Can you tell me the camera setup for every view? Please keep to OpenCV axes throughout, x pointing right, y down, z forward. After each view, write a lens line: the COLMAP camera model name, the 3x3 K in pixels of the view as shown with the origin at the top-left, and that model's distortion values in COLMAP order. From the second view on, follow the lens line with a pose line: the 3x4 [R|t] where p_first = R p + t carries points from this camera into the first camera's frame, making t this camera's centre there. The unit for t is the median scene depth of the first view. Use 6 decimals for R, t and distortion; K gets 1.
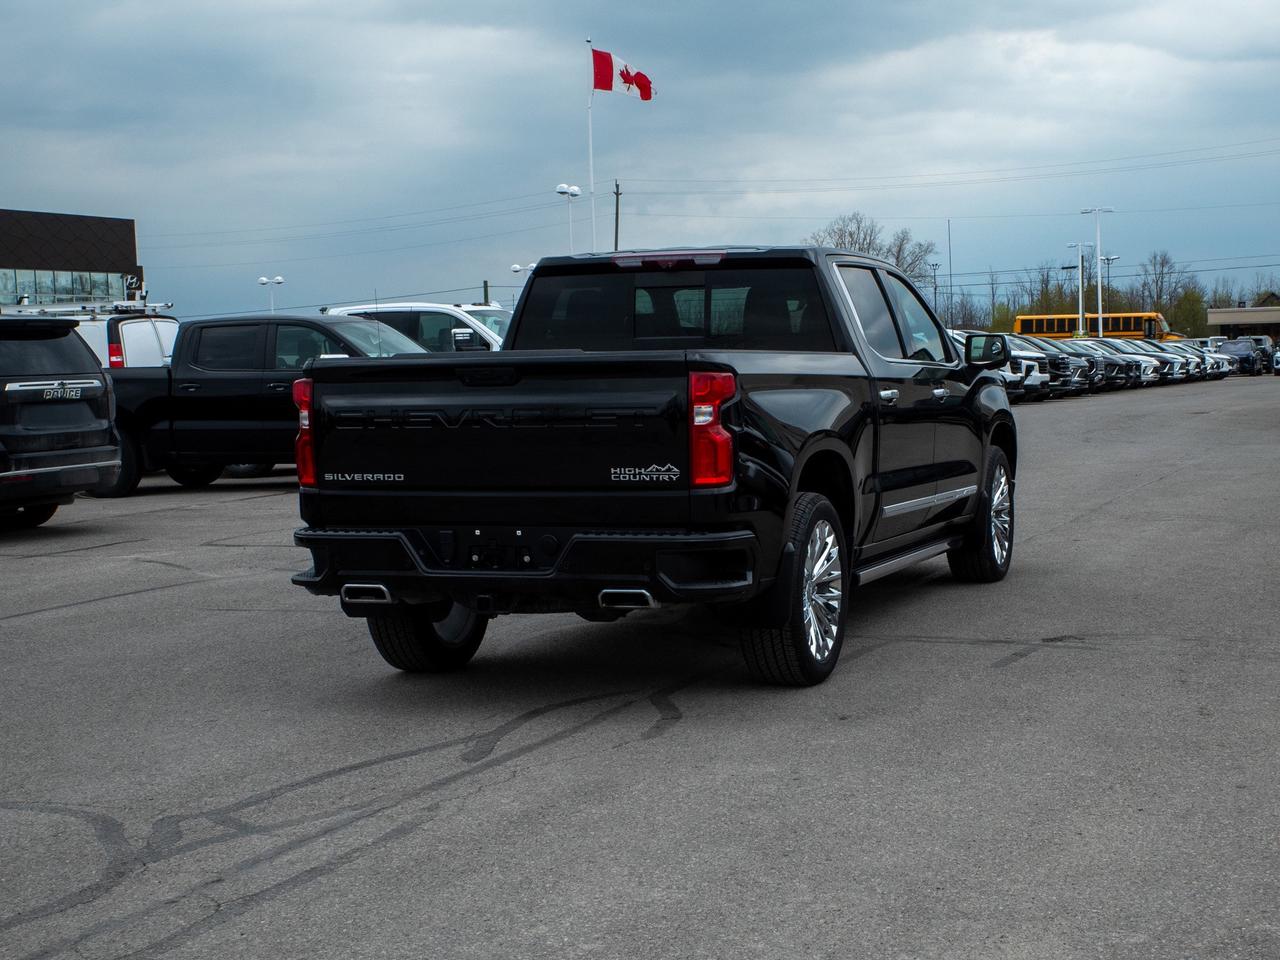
lens RADIAL K [[2170.1, 0, 638.0], [0, 2170.1, 578.5], [0, 0, 1]] dist [-0.071322, 0.001087]
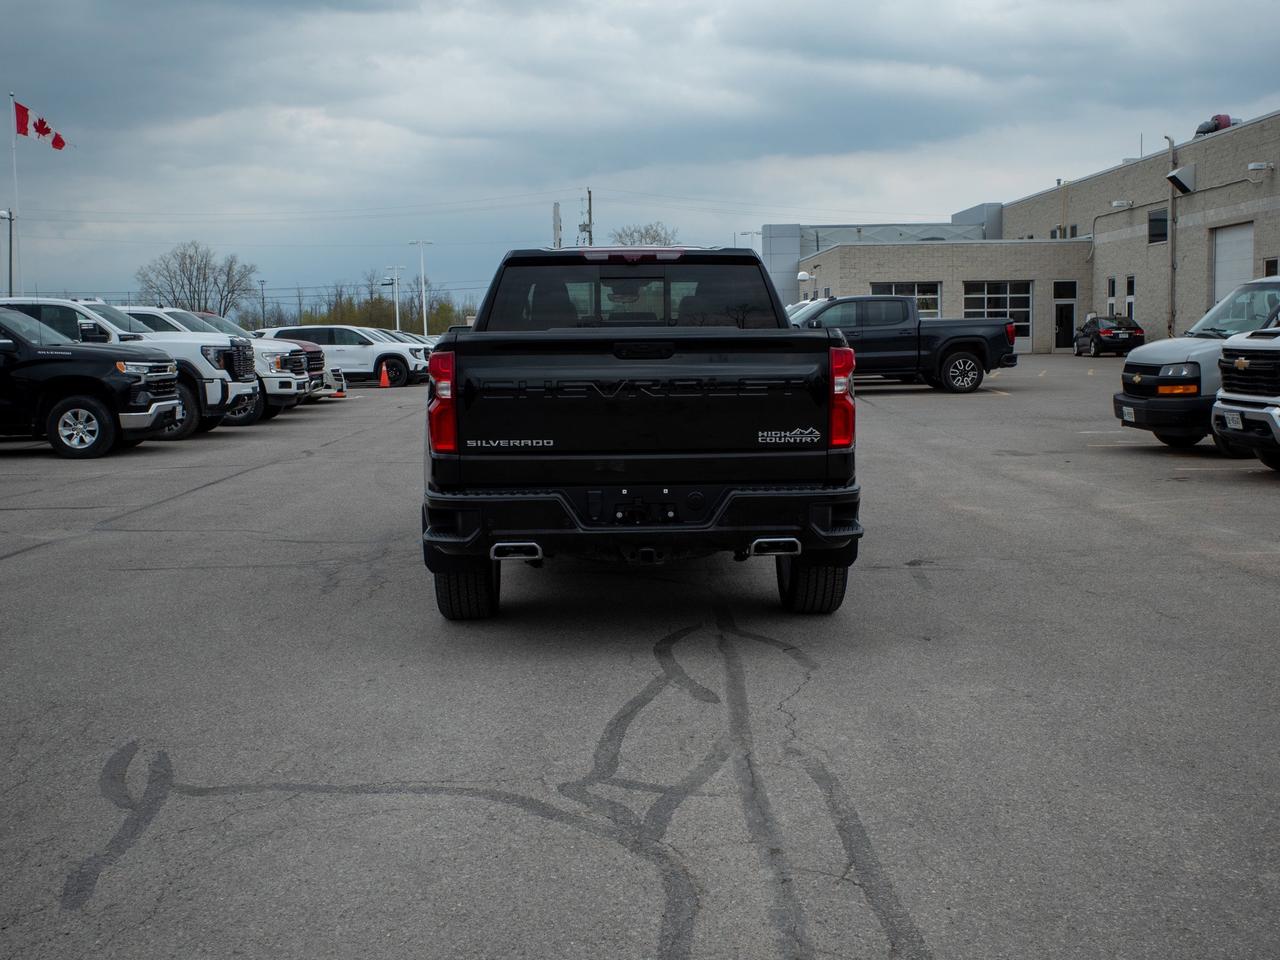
lens RADIAL K [[1580.2, 0, 640.0], [0, 1580.2, 480.0], [0, 0, 1]] dist [-0.070202, 0.058386]
pose [[0.918223, -0.024004, 0.395336, -0.366809], [0.032273, 0.999377, -0.014279, -0.014786], [-0.394747, 0.025870, 0.918426, 0.247850]]
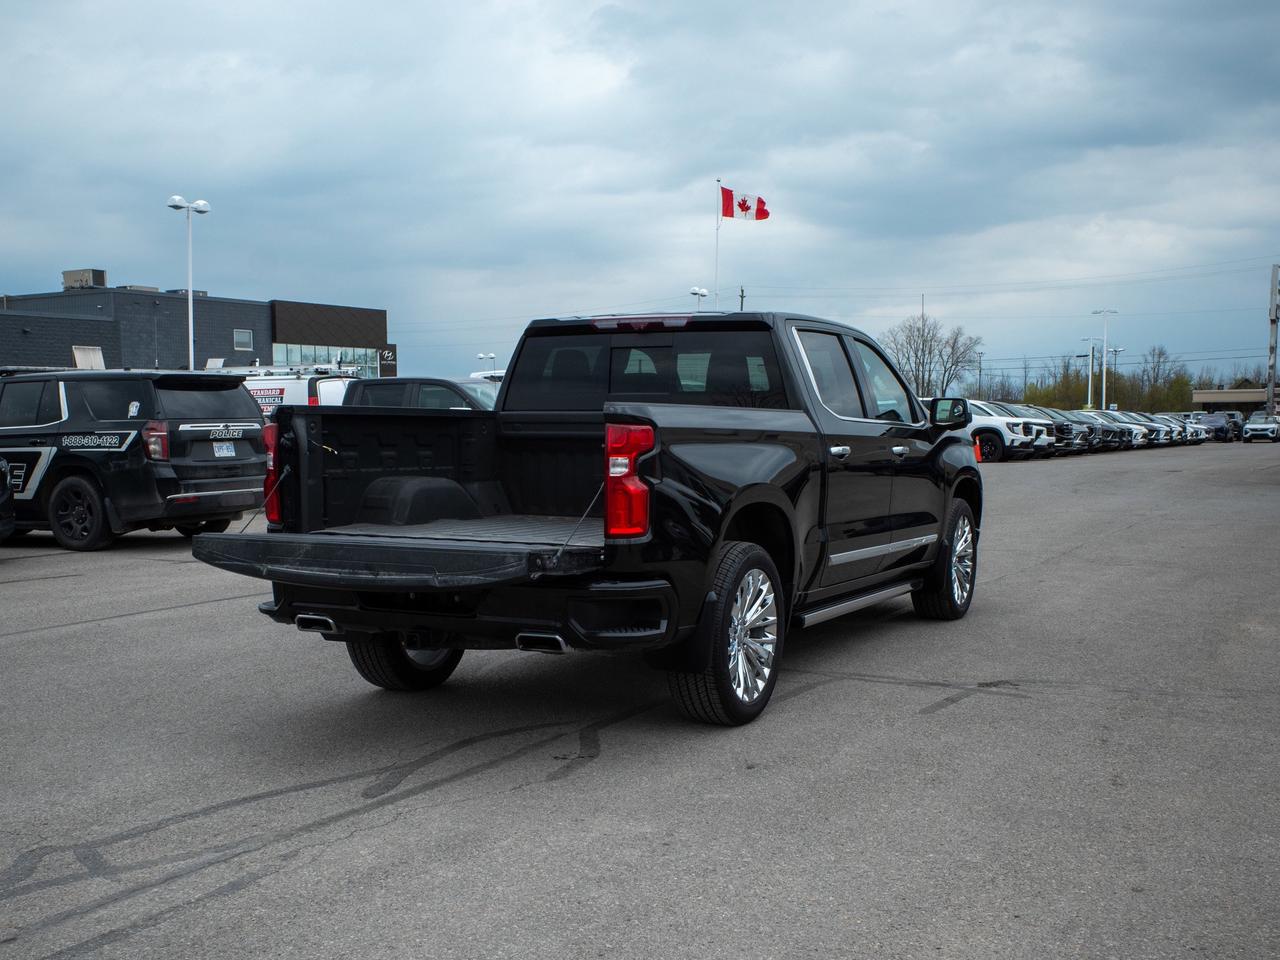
lens RADIAL K [[1537.5, 0, 518.3], [0, 1537.5, 622.6], [0, 0, 1]] dist [-0.073246, 0.069253]
pose [[0.987091, 0.040670, -0.154910, 0.089851], [-0.035624, 0.998745, 0.035213, -0.023588], [0.156148, -0.029240, 0.987301, 0.253193]]
